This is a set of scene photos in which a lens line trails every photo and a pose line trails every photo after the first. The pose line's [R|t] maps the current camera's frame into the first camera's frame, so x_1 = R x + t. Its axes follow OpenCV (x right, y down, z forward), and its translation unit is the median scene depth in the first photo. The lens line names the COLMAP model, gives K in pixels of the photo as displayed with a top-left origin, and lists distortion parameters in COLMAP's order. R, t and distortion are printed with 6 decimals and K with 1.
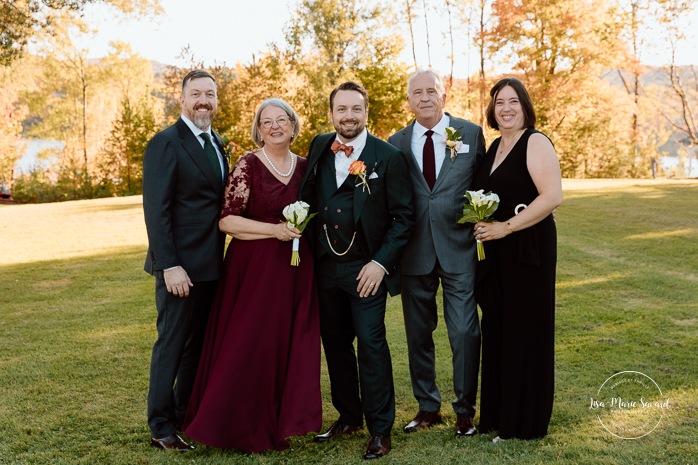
lens RADIAL K [[1228.3, 0, 349.0], [0, 1228.3, 232.5], [0, 0, 1]] dist [0.014417, -0.020752]
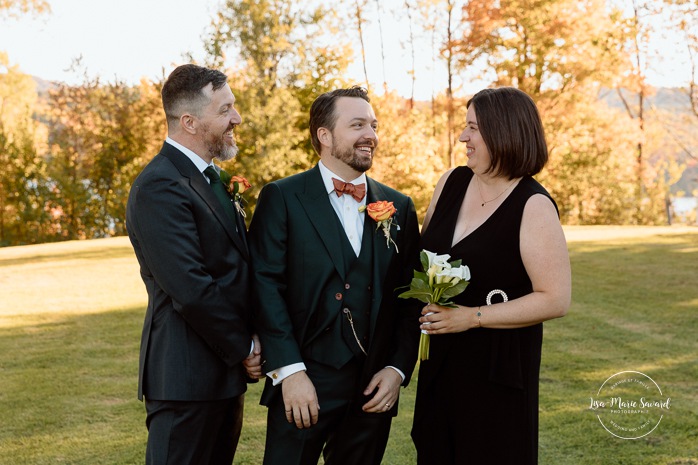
lens RADIAL K [[1516.6, 0, 349.0], [0, 1516.6, 232.5], [0, 0, 1]] dist [-0.003269, 0.264890]
pose [[0.998865, 0.000720, 0.047623, -0.004473], [0.001074, 0.999291, -0.037629, -0.002048], [-0.047616, 0.037637, 0.998156, 0.024645]]
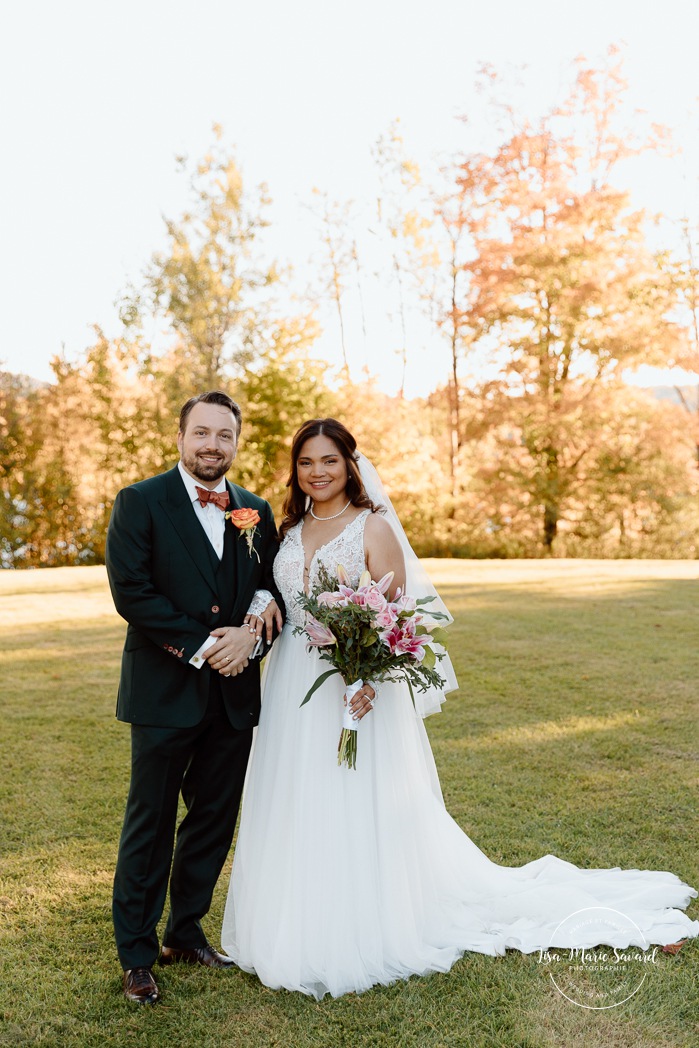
lens RADIAL K [[1542.8, 0, 363.1], [0, 1542.8, 527.6], [0, 0, 1]] dist [0.014689, 0.033207]
pose [[0.999825, 0.004174, 0.018263, 0.052904], [-0.003284, 0.998820, -0.048464, -0.018681], [-0.018444, 0.048395, 0.998658, 0.245679]]
